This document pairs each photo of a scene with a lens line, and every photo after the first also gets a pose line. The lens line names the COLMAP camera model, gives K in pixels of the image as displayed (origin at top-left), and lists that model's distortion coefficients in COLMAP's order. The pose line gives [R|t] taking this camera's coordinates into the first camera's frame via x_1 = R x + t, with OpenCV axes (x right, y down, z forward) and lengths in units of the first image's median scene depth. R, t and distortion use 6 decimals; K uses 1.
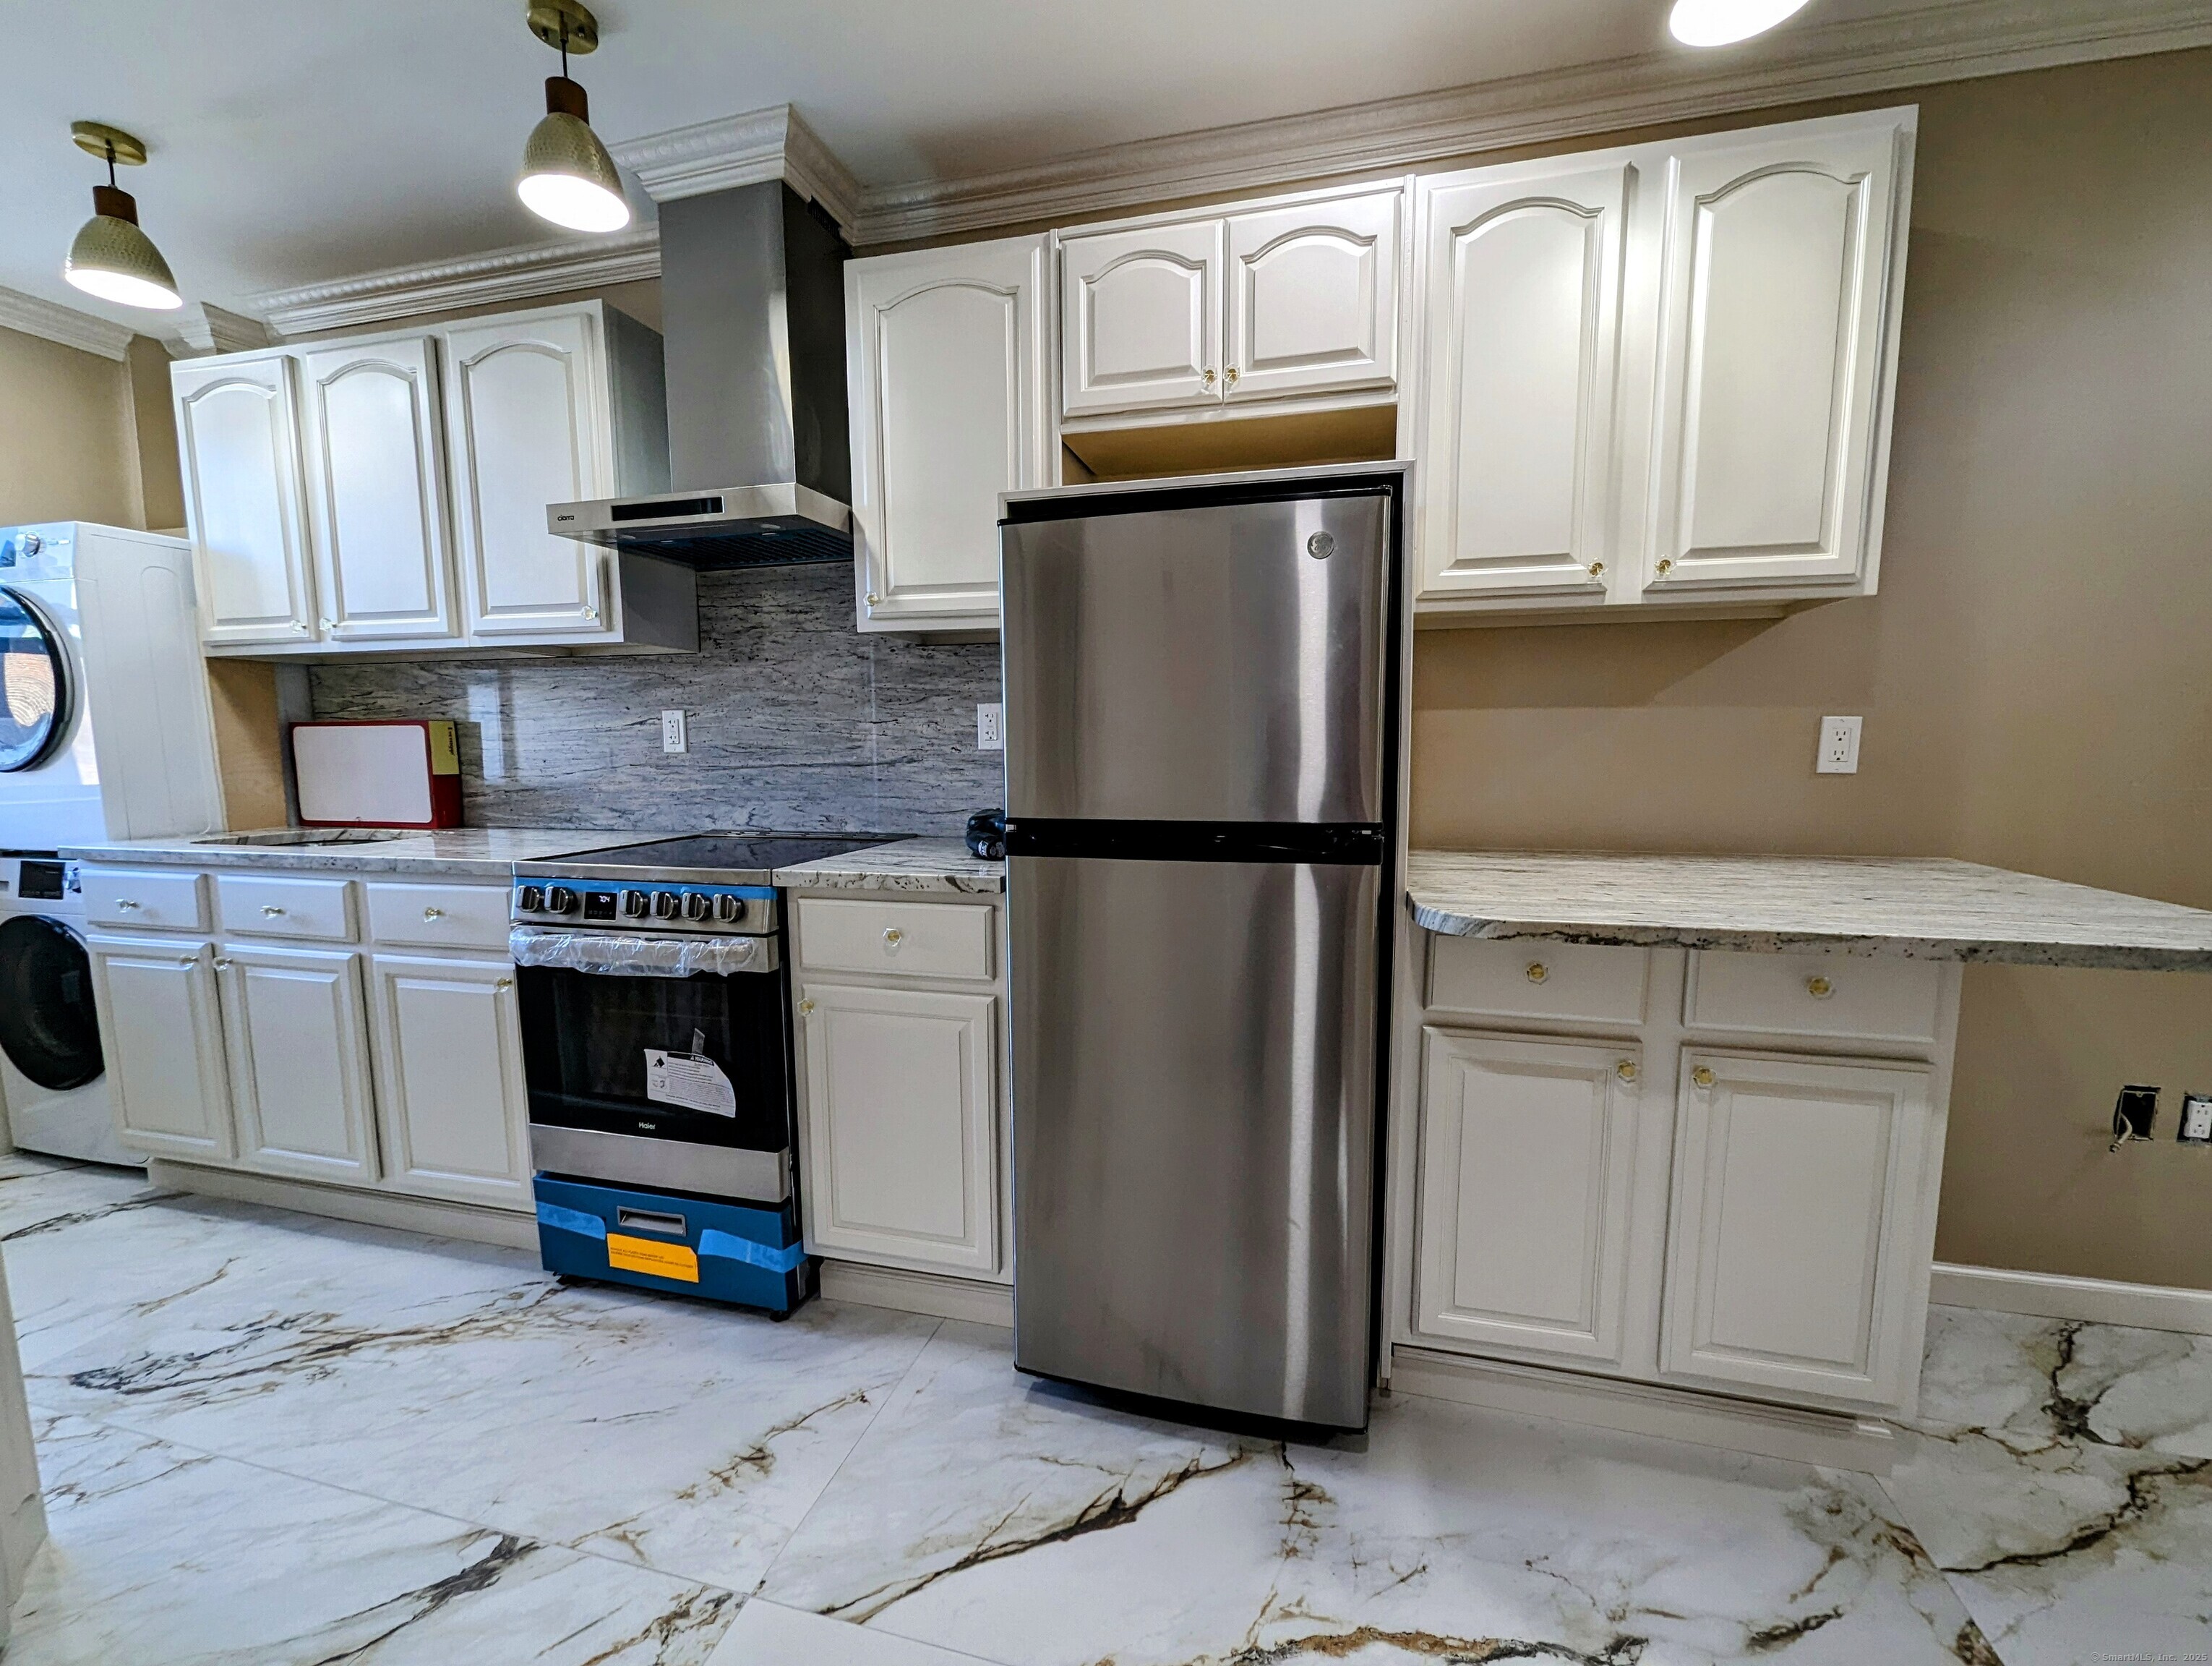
lens RADIAL K [[915.3, 0, 1116.8], [0, 915.3, 849.3], [0, 0, 1]] dist [0.012354, -0.005824]
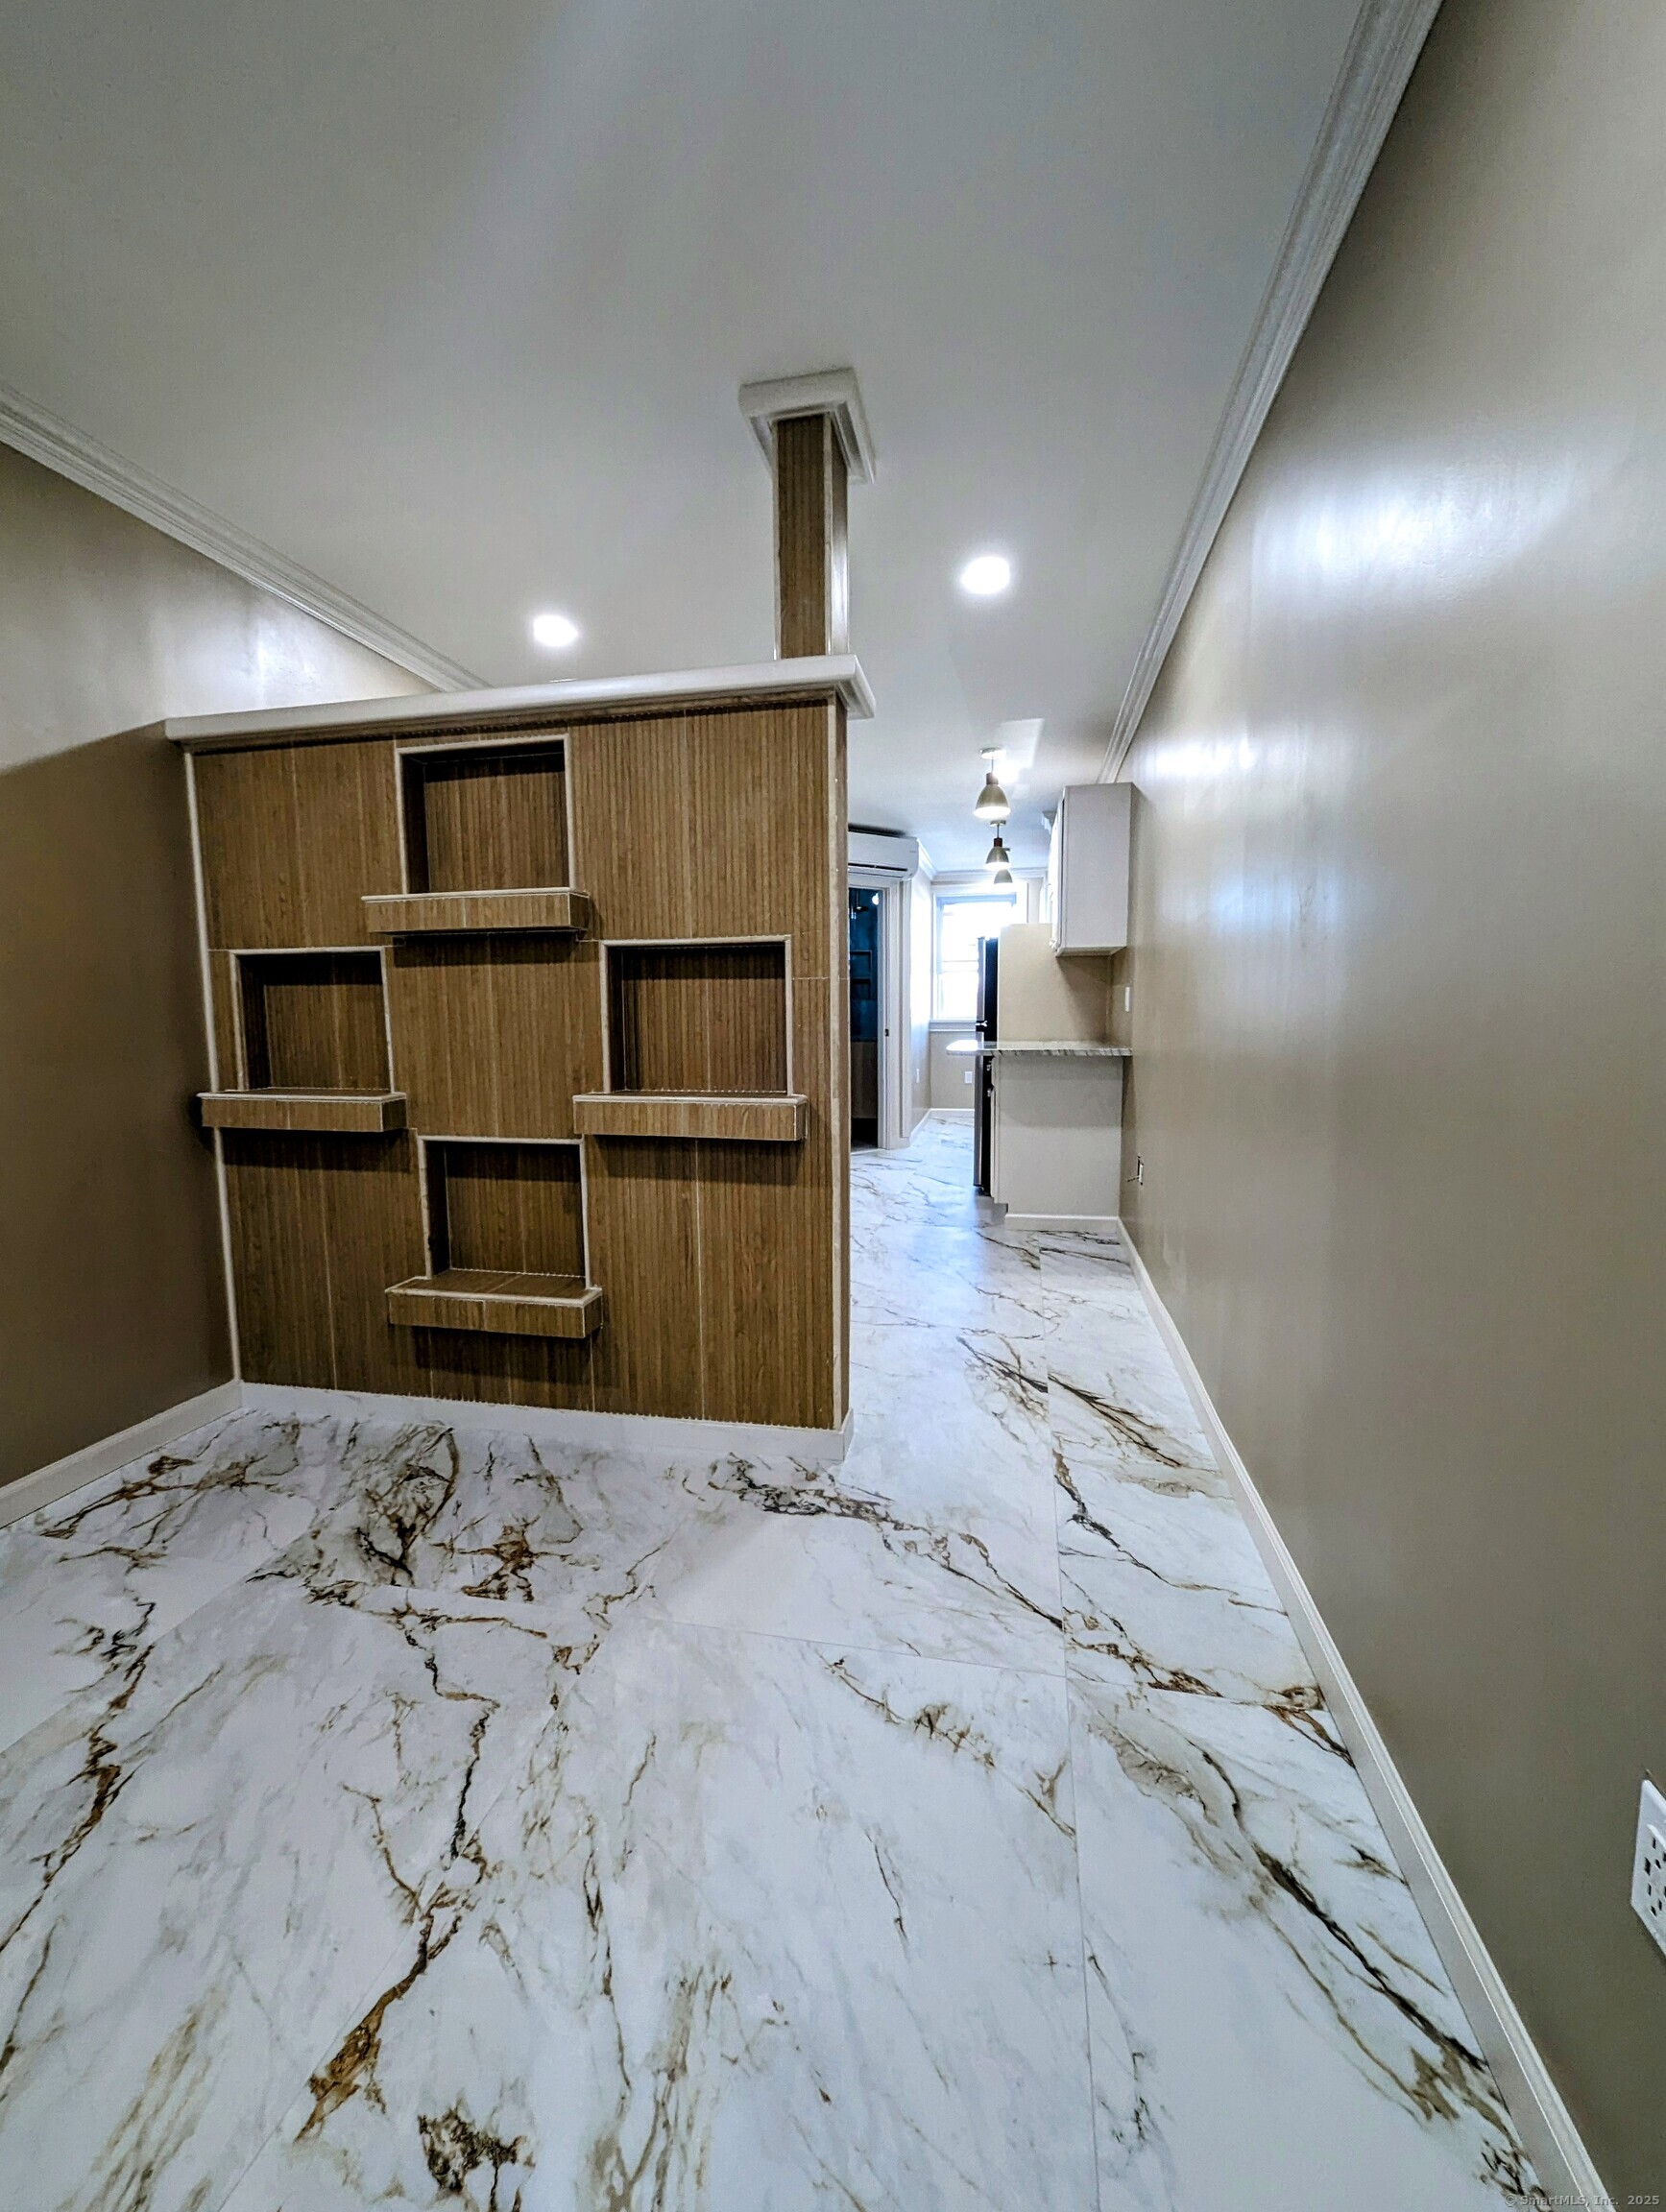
lens RADIAL K [[915.8, 0, 827.6], [0, 915.8, 1108.7], [0, 0, 1]] dist [0.002211, 0.000904]
pose [[0.044998, 0.110504, -0.992856, 3.175004], [-0.109761, 0.988393, 0.105033, 0.001578], [0.992939, 0.104251, 0.056605, 0.136536]]
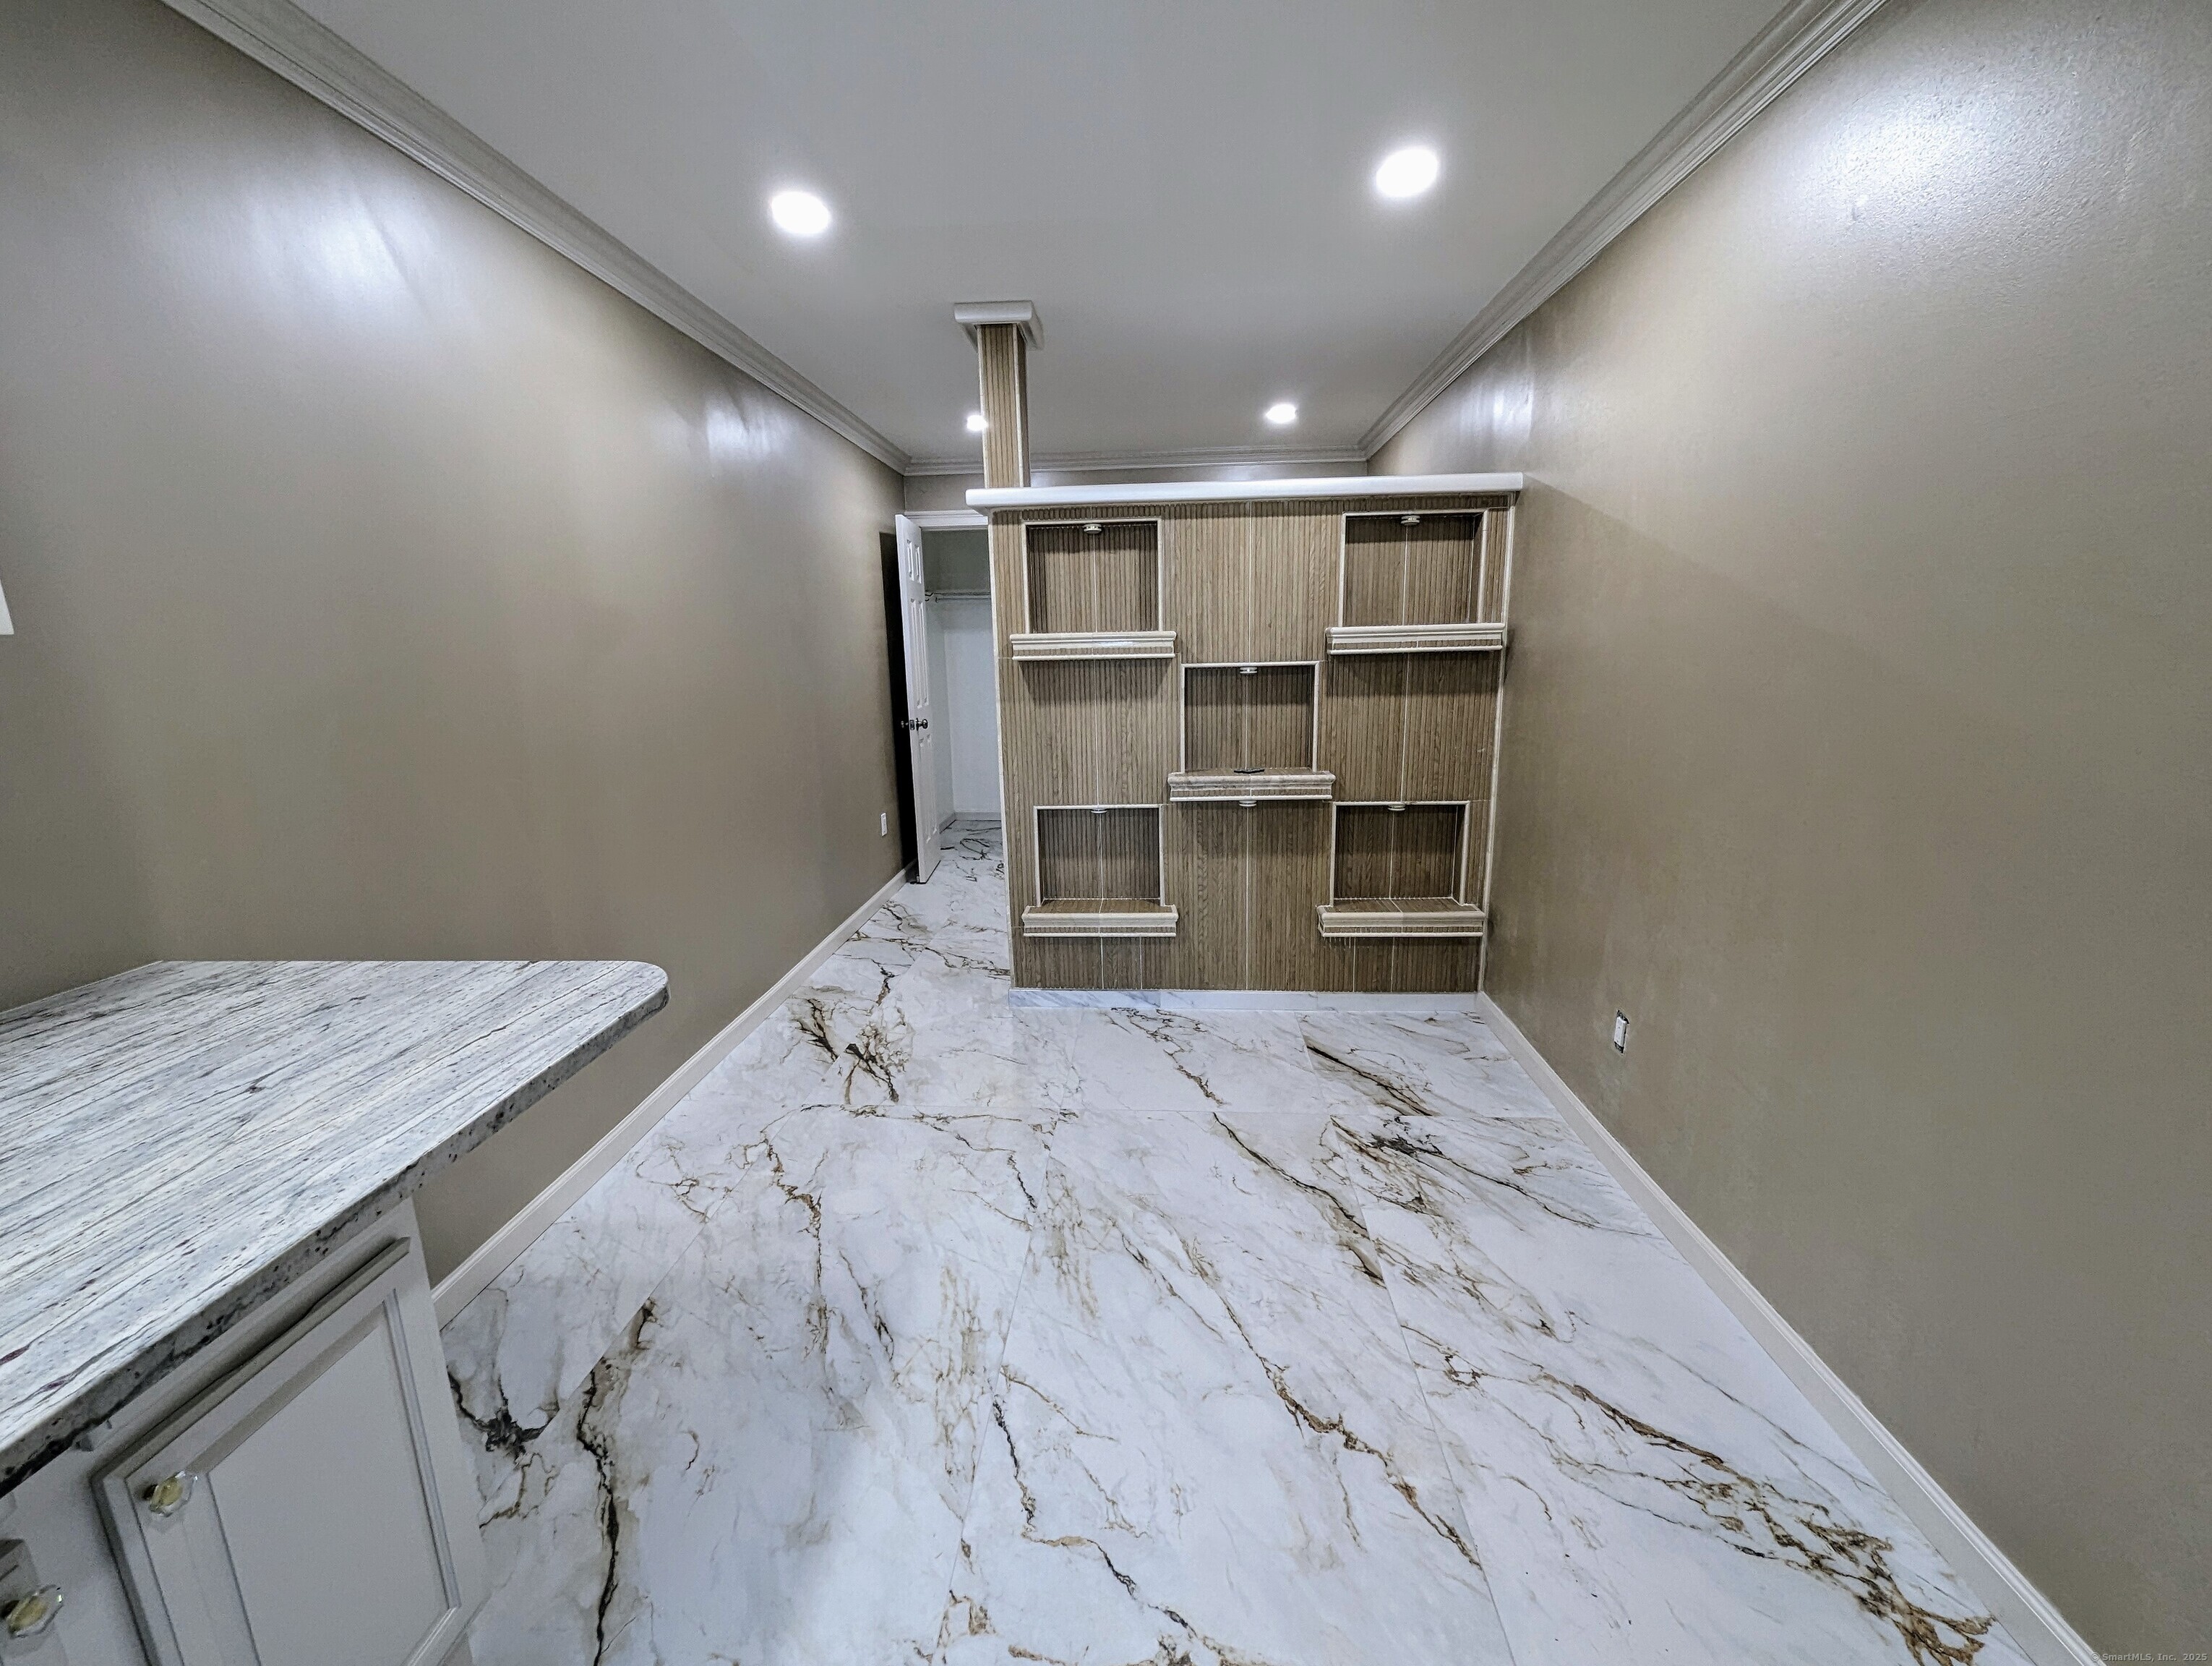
lens RADIAL K [[915.9, 0, 1110.4], [0, 915.9, 846.0], [0, 0, 1]] dist [0.002211, 0.000904]
pose [[-0.191203, -0.205685, 0.959758, 0.036910], [0.137637, 0.962518, 0.233697, -0.154385], [-0.971852, 0.176782, -0.155727, 0.332960]]
